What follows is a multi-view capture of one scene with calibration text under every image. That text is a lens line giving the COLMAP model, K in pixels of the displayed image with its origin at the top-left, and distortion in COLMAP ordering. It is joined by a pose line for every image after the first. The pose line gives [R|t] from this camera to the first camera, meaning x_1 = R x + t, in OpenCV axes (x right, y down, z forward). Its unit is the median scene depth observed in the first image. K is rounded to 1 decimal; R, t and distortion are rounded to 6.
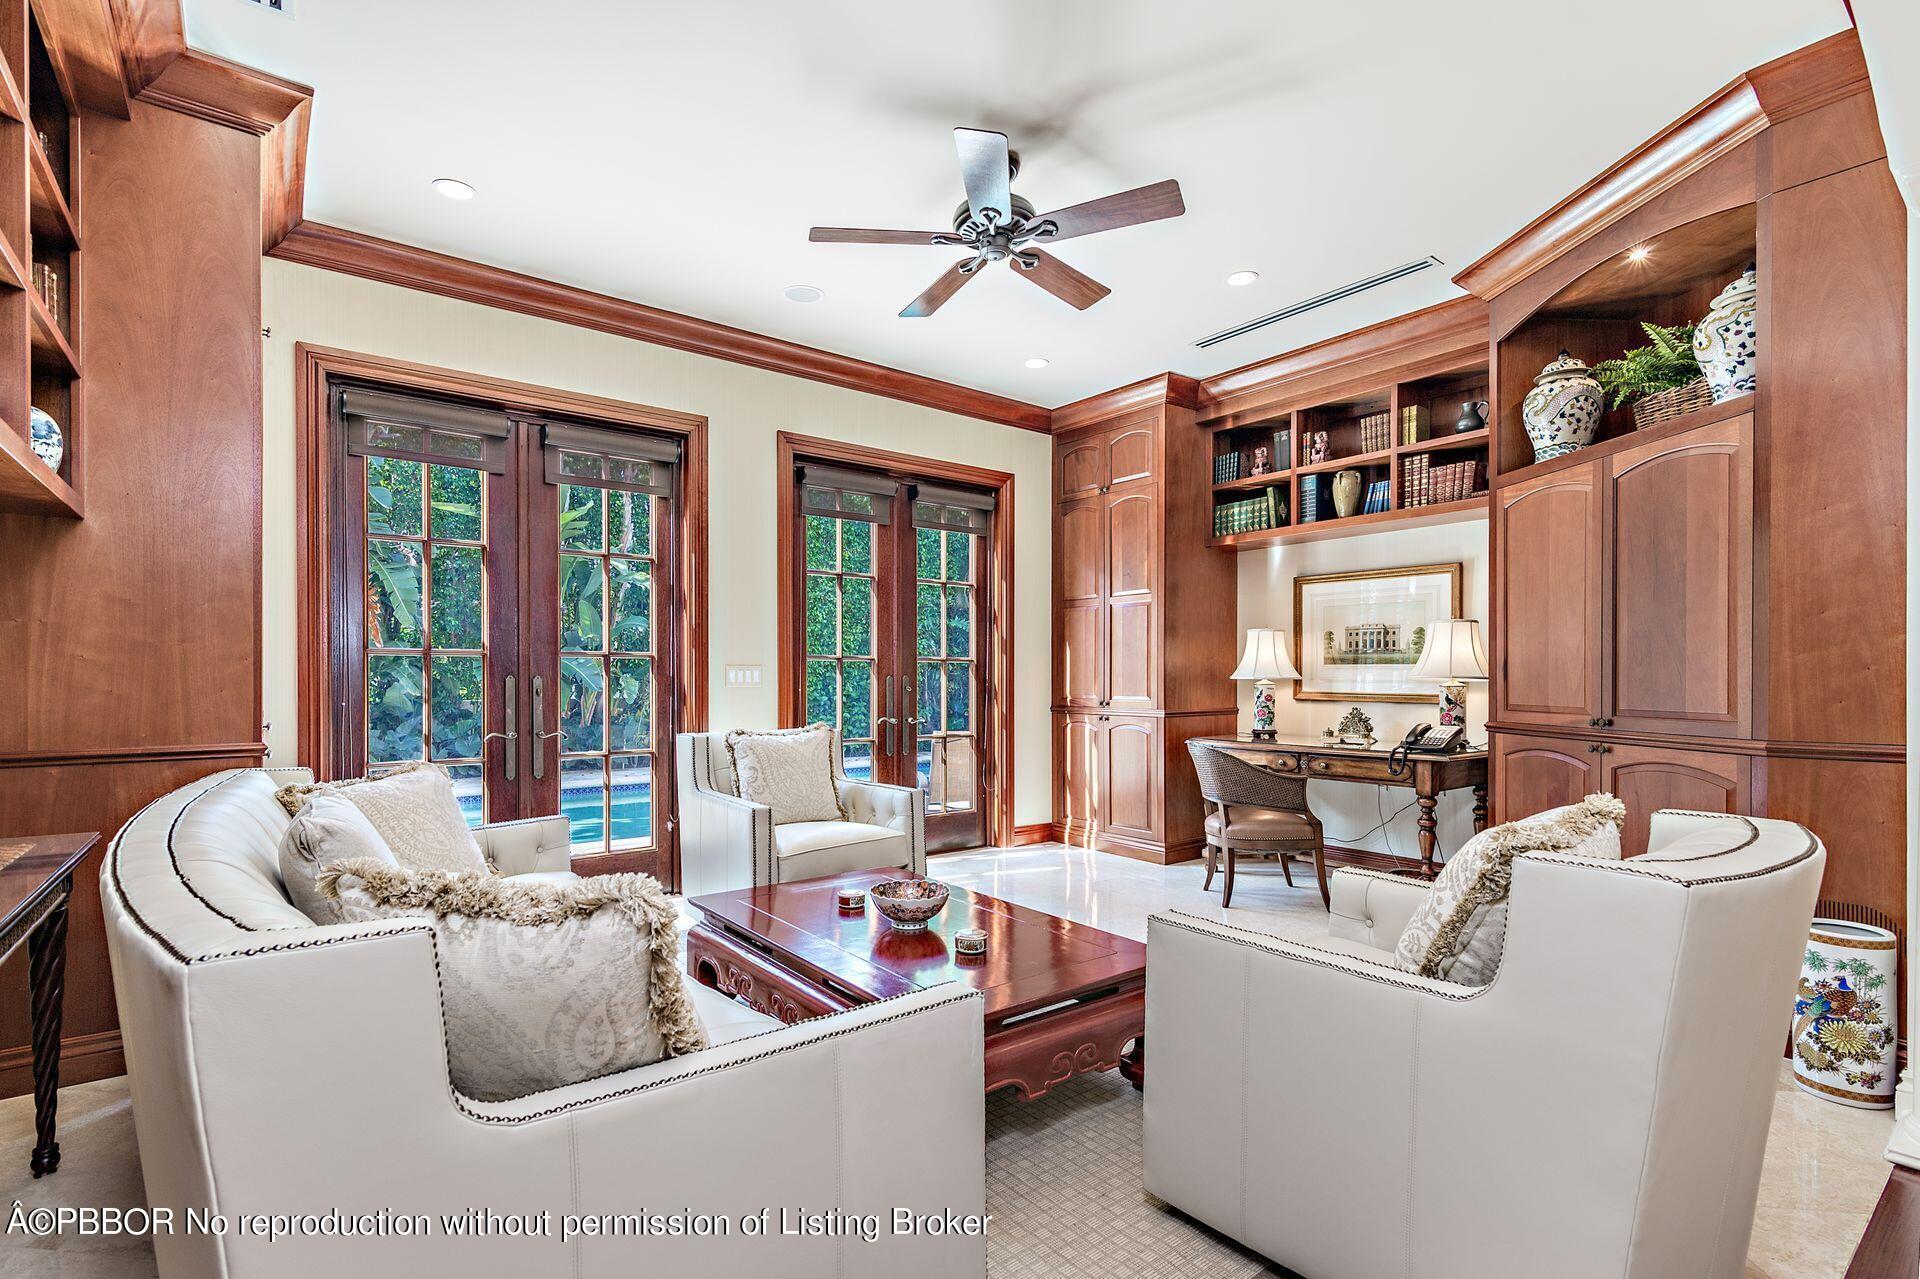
lens RADIAL K [[889.9, 0, 939.3], [0, 889.9, 674.7], [0, 0, 1]] dist [0.005574, -0.000896]
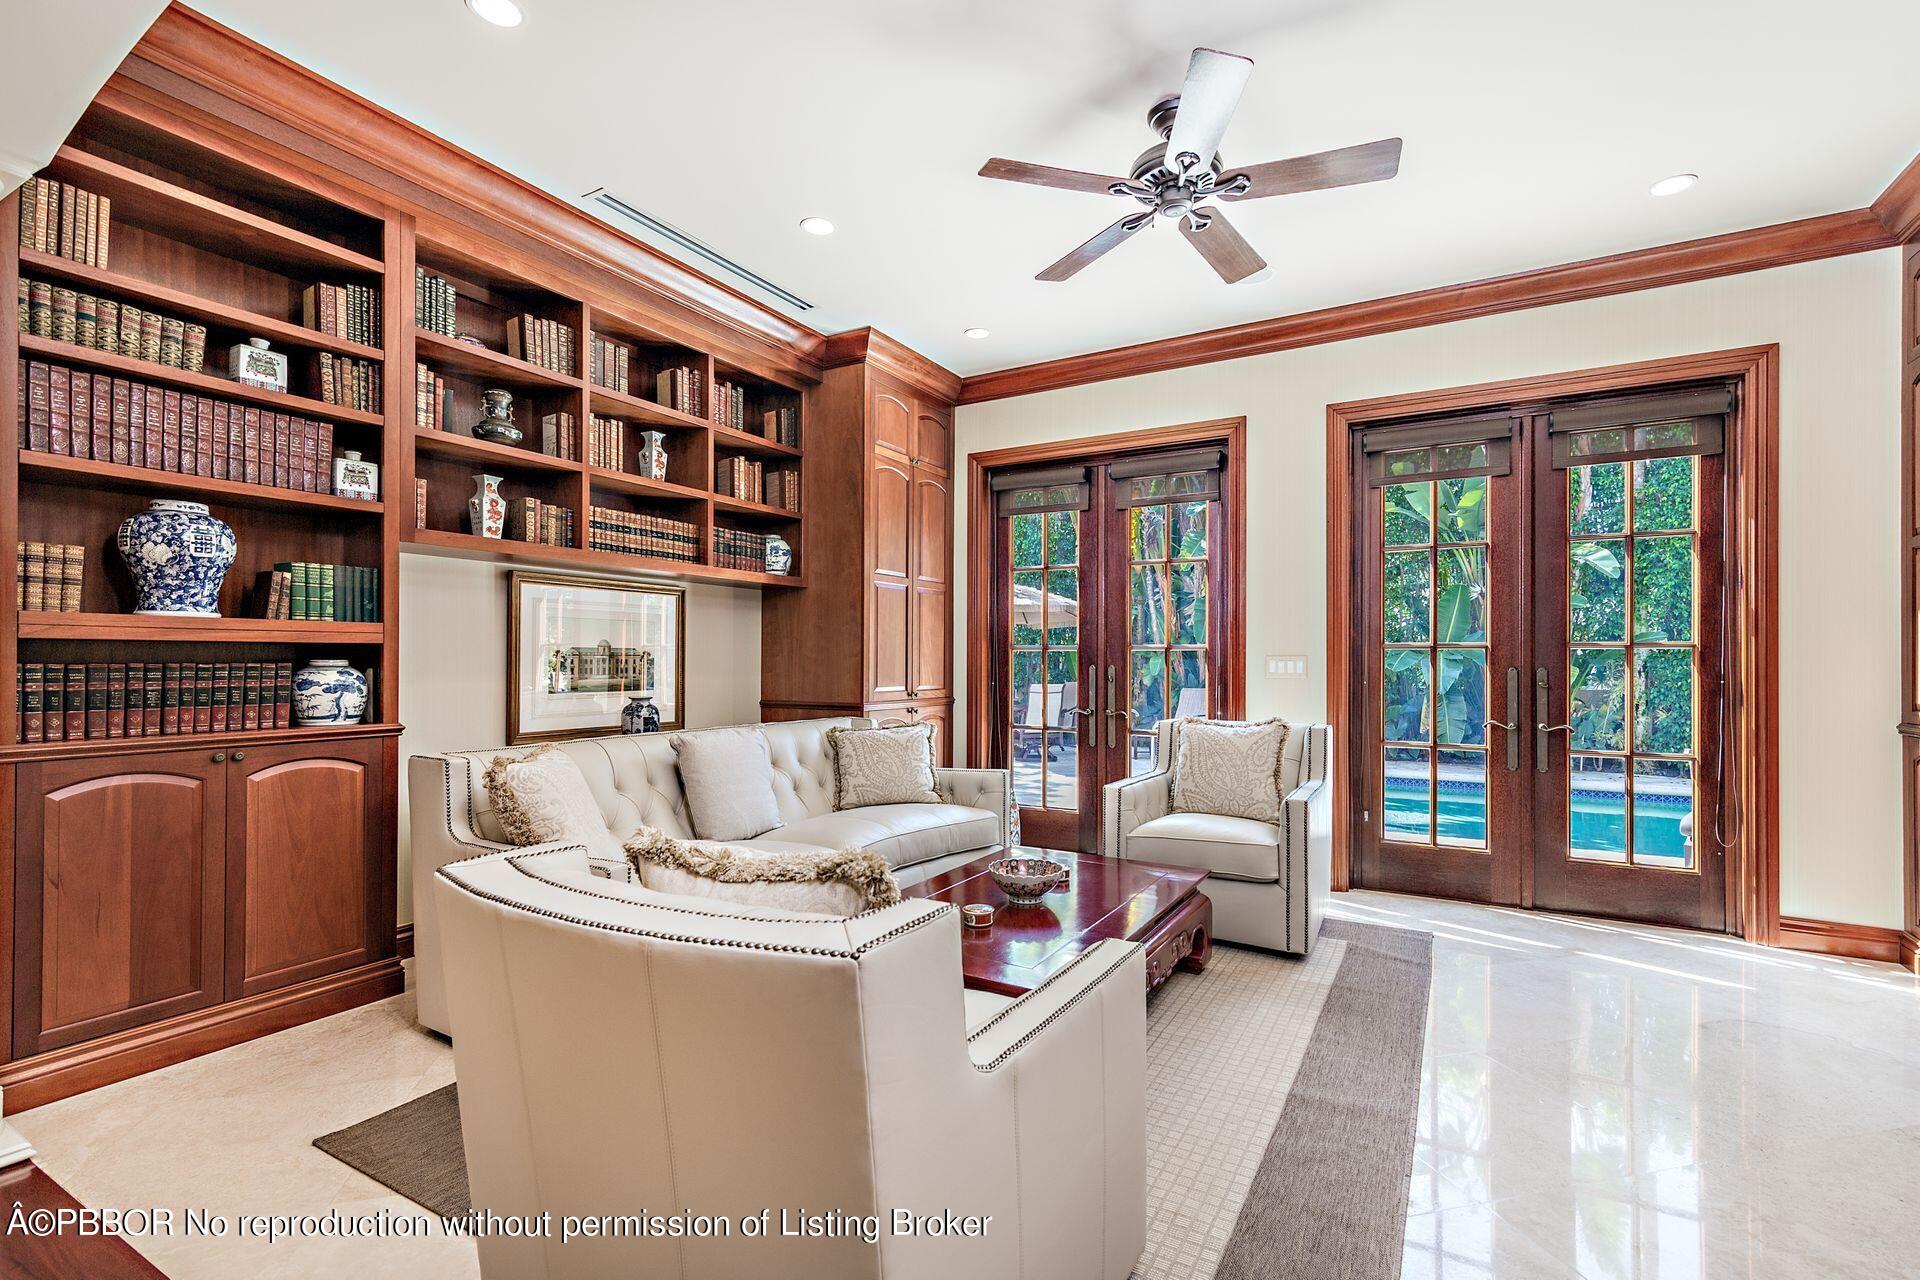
lens RADIAL K [[889.9, 0, 985.2], [0, 889.9, 649.6], [0, 0, 1]] dist [0.005574, -0.000896]
pose [[0.383919, -0.011123, -0.923300, 0.526880], [-0.000729, 0.999923, -0.012349, -0.004521], [0.923367, 0.005414, 0.383881, 0.299428]]
